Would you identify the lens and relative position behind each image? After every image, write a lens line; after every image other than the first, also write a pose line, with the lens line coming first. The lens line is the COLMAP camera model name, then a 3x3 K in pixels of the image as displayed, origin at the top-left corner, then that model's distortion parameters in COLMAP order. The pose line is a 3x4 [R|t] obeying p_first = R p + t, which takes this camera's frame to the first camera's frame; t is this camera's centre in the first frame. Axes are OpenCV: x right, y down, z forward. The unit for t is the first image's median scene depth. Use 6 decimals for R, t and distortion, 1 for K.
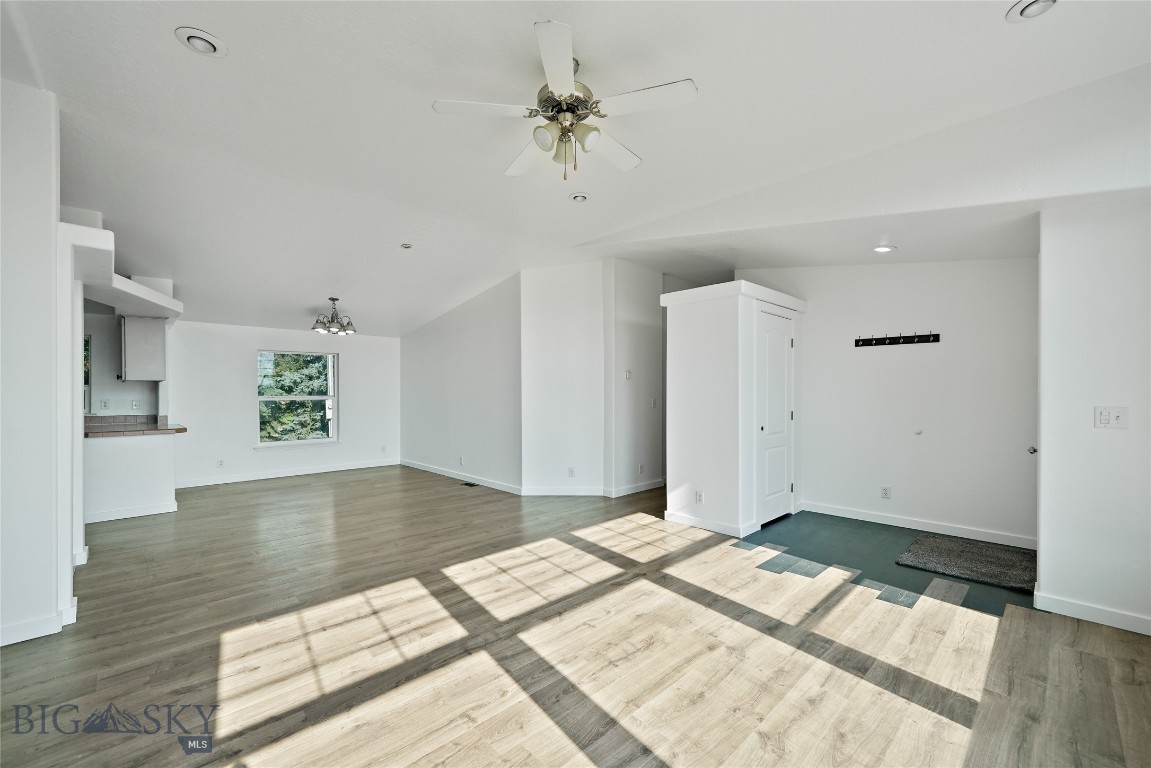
lens RADIAL K [[466.0, 0, 573.8], [0, 466.0, 387.7], [0, 0, 1]] dist [0.000796, 0.000320]
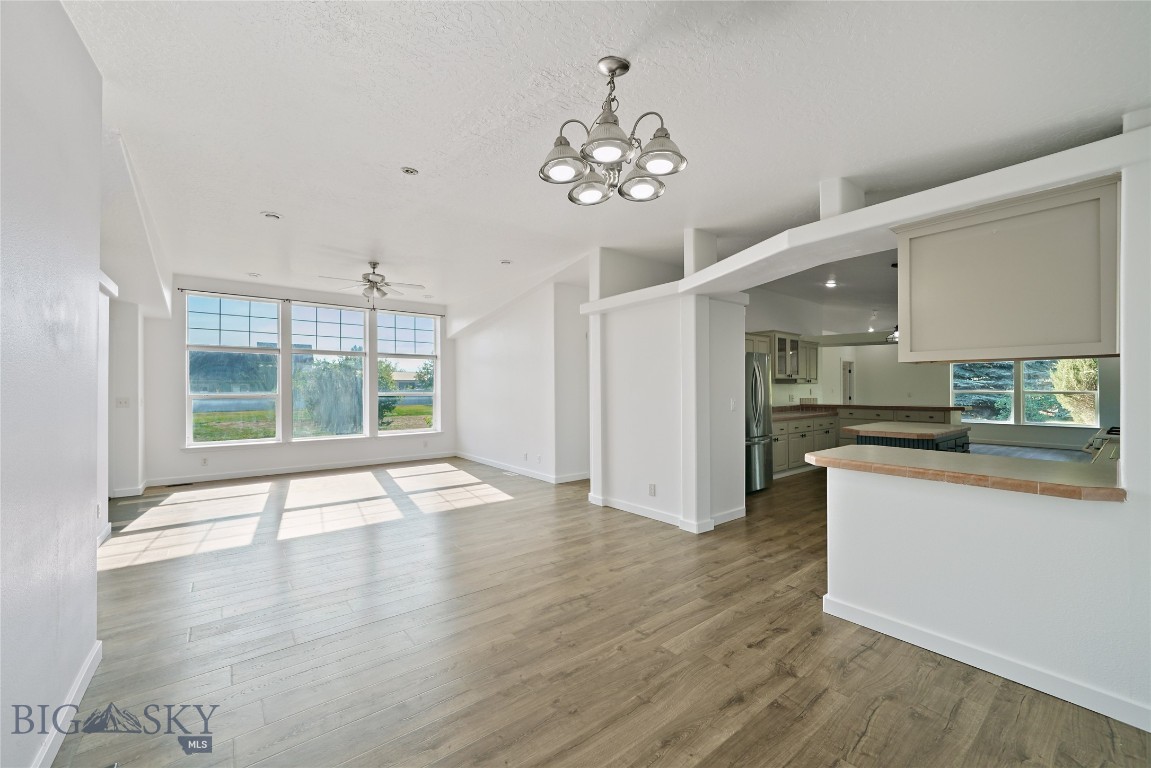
lens RADIAL K [[450.4, 0, 567.1], [0, 450.4, 381.4], [0, 0, 1]] dist [-0.003972, -0.000300]
pose [[-0.993264, 0.009156, 0.115513, -0.923599], [0.006178, 0.999640, -0.026112, 0.023101], [-0.115710, -0.025223, -0.992963, 2.274386]]
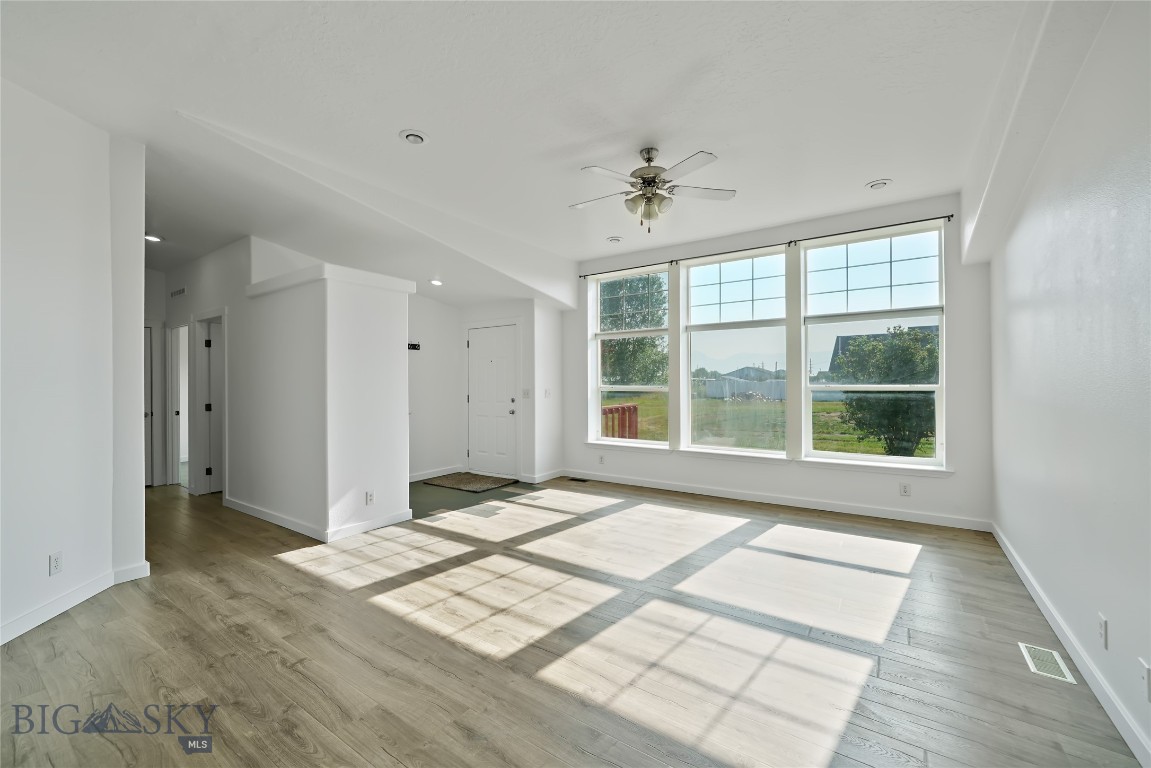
lens RADIAL K [[463.9, 0, 567.0], [0, 463.9, 383.5], [0, 0, 1]] dist [0.002186, 0.000248]
pose [[-0.182502, 0.001699, 0.983204, -0.924887], [0.001811, 0.999997, -0.001392, 0.014697], [-0.983204, 0.001526, -0.182505, 1.023512]]
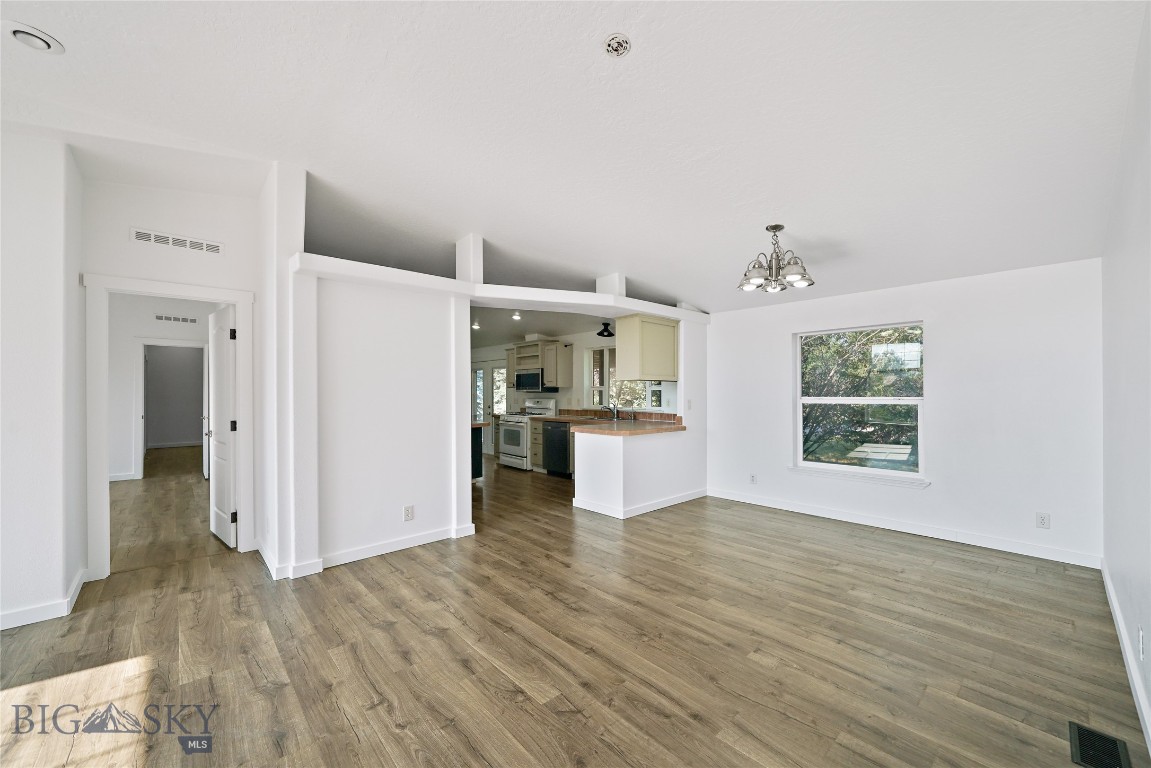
lens RADIAL K [[445.3, 0, 574.7], [0, 445.3, 391.6], [0, 0, 1]] dist [-0.002423, -0.000153]
pose [[-0.037654, 0.001589, -0.999290, 0.059453], [0.009636, 0.999953, 0.001227, 0.010513], [0.999244, -0.009583, -0.037668, 1.380834]]
